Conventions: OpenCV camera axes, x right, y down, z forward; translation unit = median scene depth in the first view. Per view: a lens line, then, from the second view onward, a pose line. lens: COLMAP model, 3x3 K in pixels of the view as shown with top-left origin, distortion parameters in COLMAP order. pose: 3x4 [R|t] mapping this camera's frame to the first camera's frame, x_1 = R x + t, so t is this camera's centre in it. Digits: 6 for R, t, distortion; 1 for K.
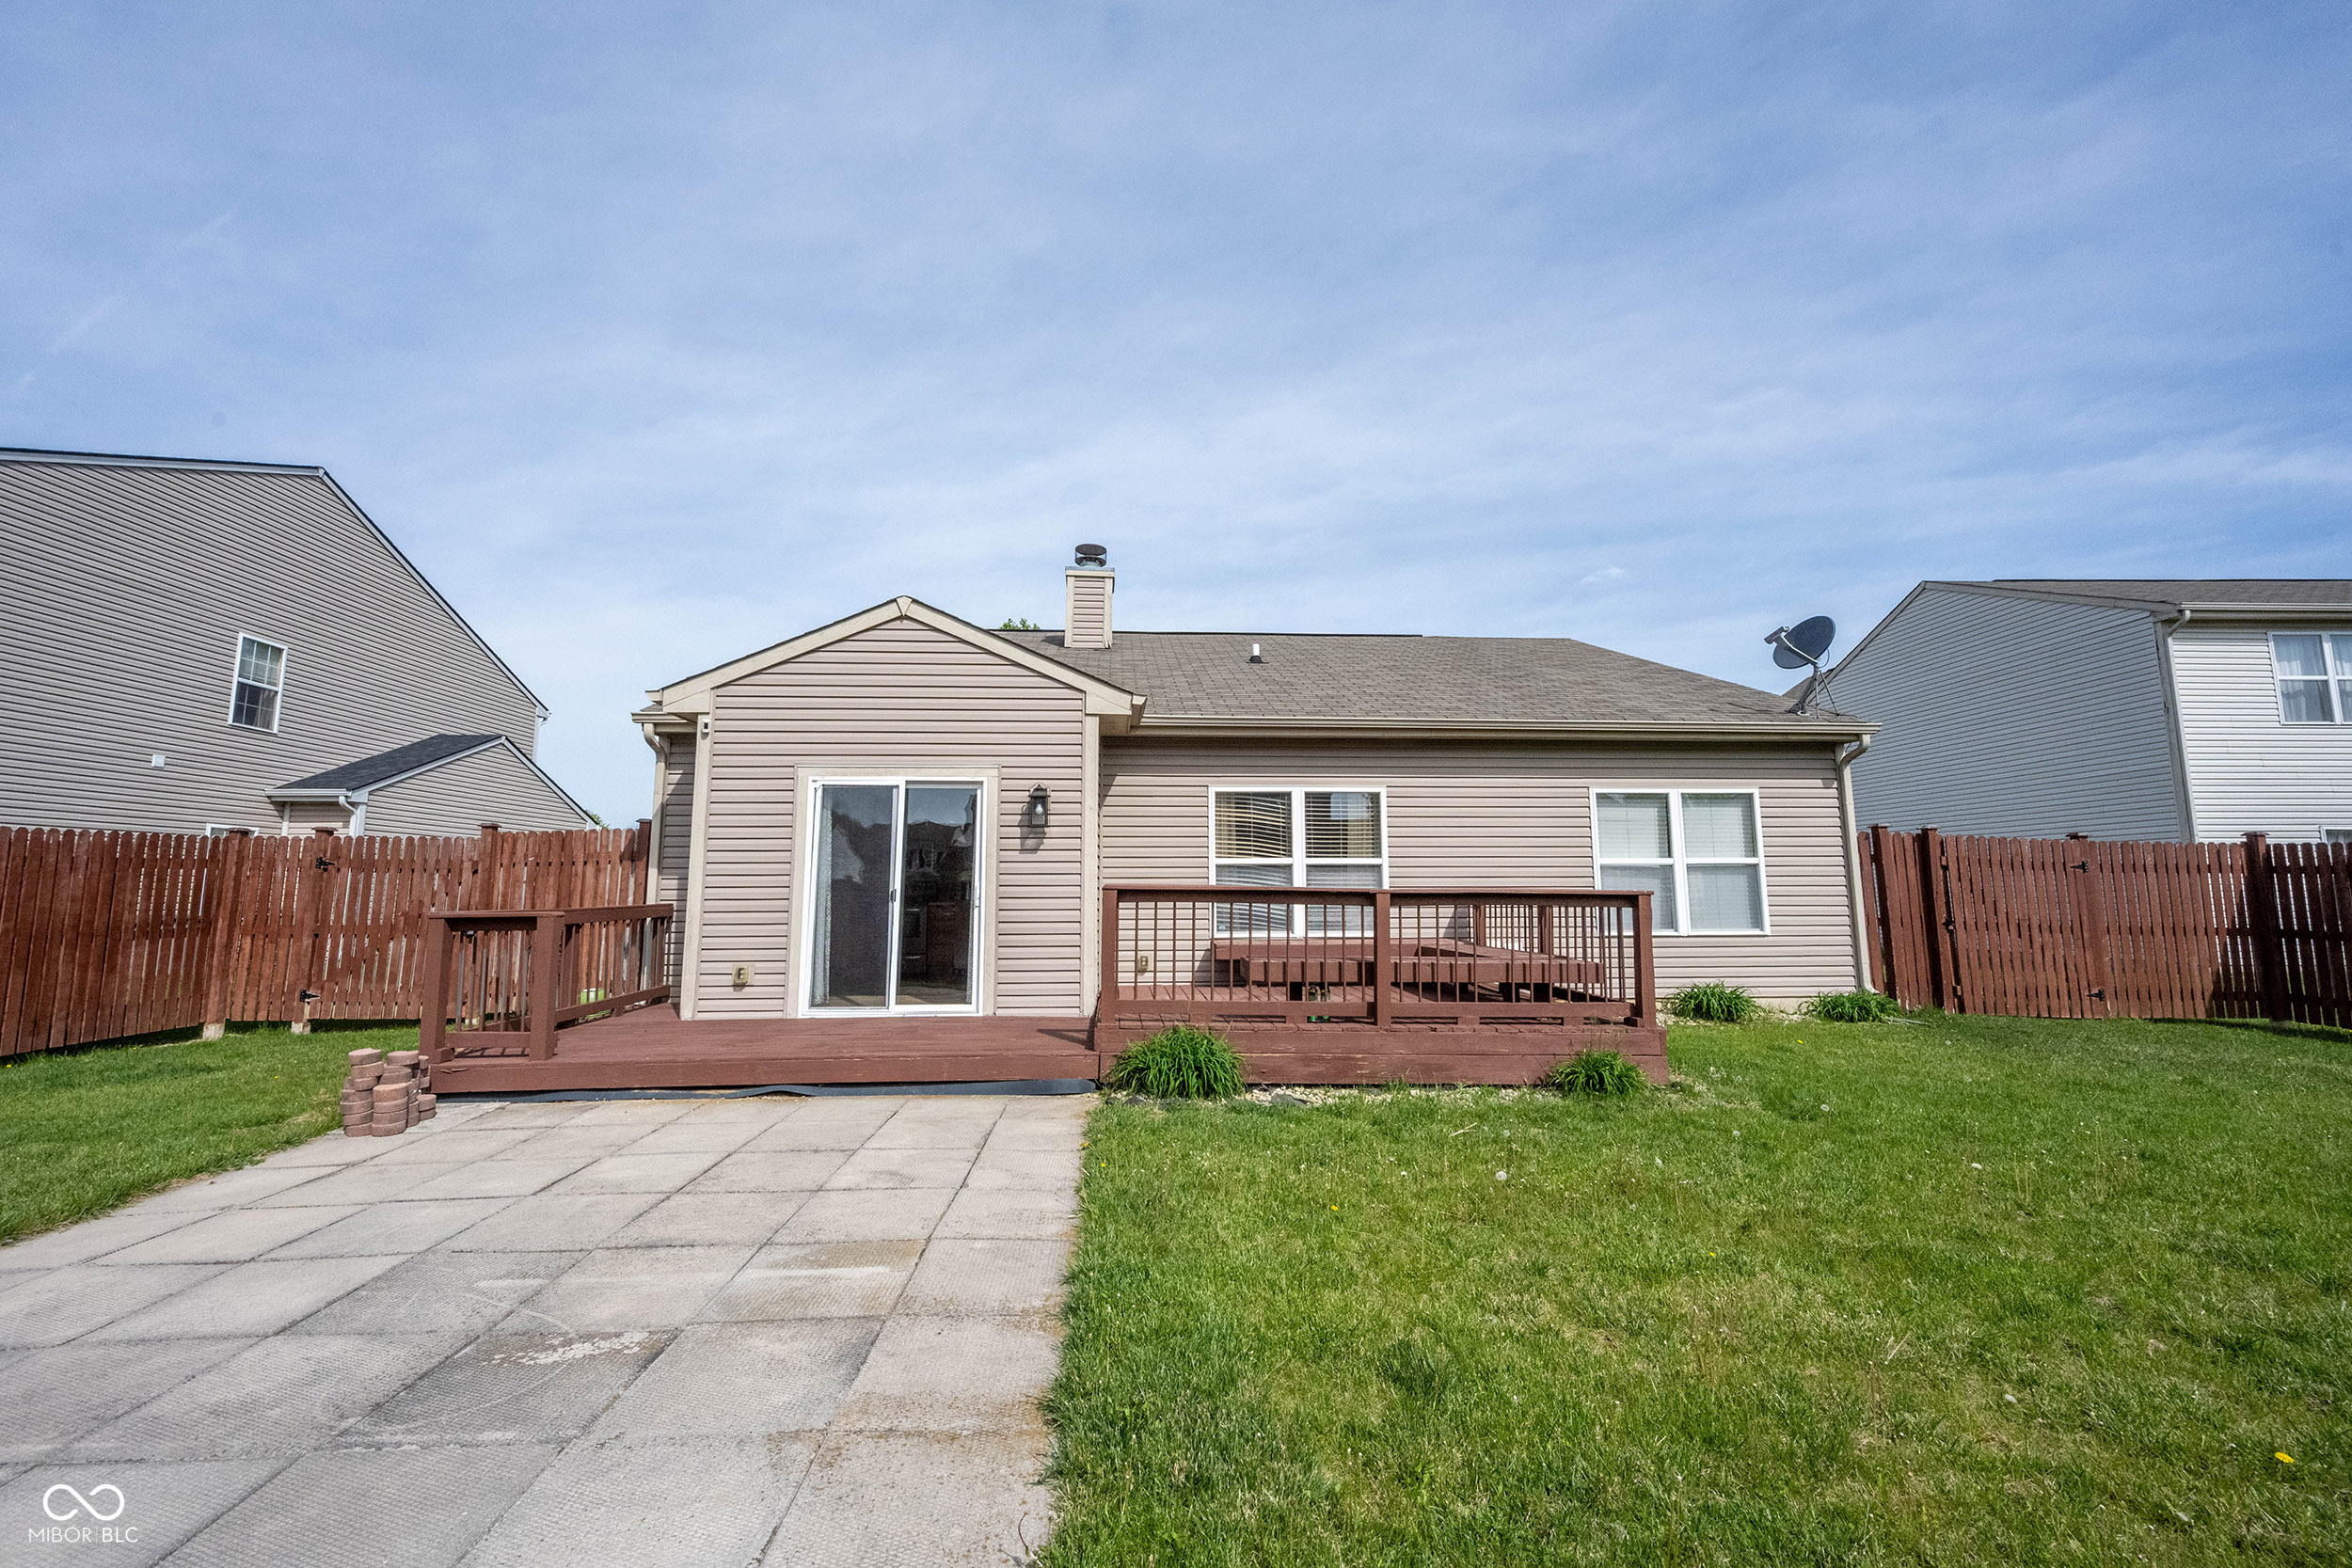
lens RADIAL K [[920.4, 0, 1183.8], [0, 920.4, 778.1], [0, 0, 1]] dist [-0.004230, 0.000466]
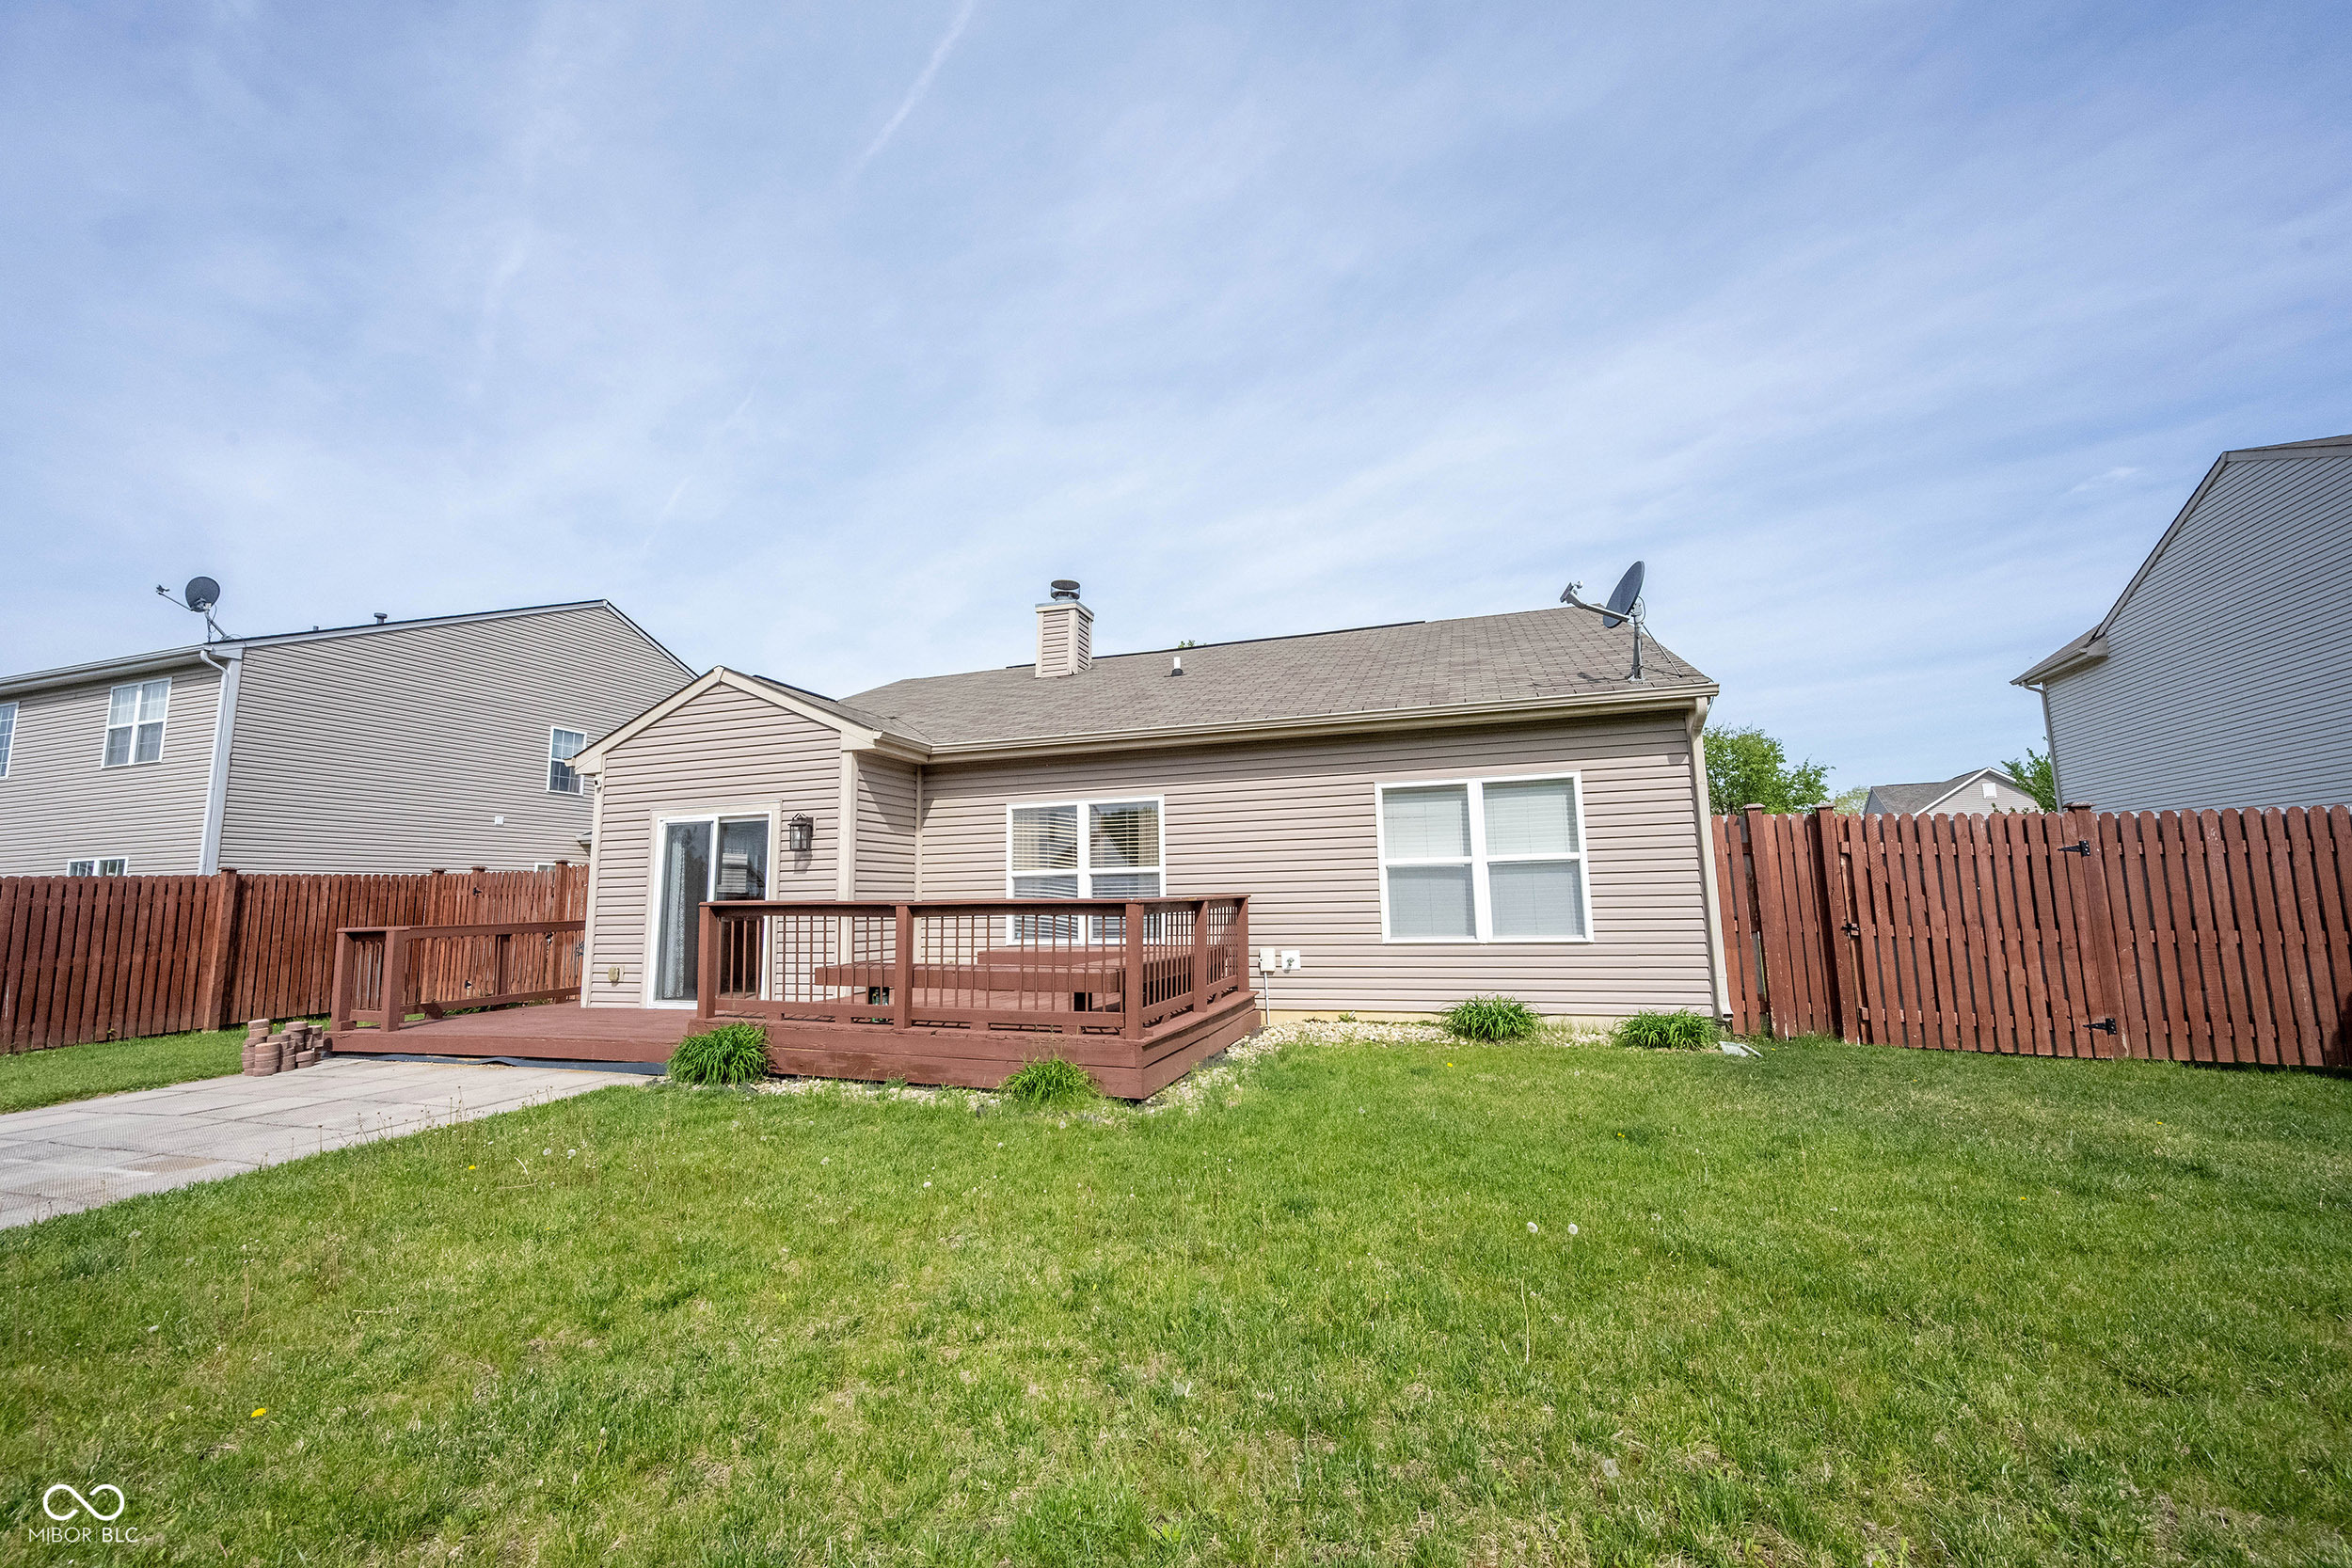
lens RADIAL K [[920.4, 0, 1260.4], [0, 920.4, 768.7], [0, 0, 1]] dist [-0.004230, 0.000466]
pose [[0.932482, -0.066745, -0.354996, 0.666136], [0.062356, 0.997770, -0.023804, 0.010982], [0.355794, 0.000061, 0.934565, 0.092850]]
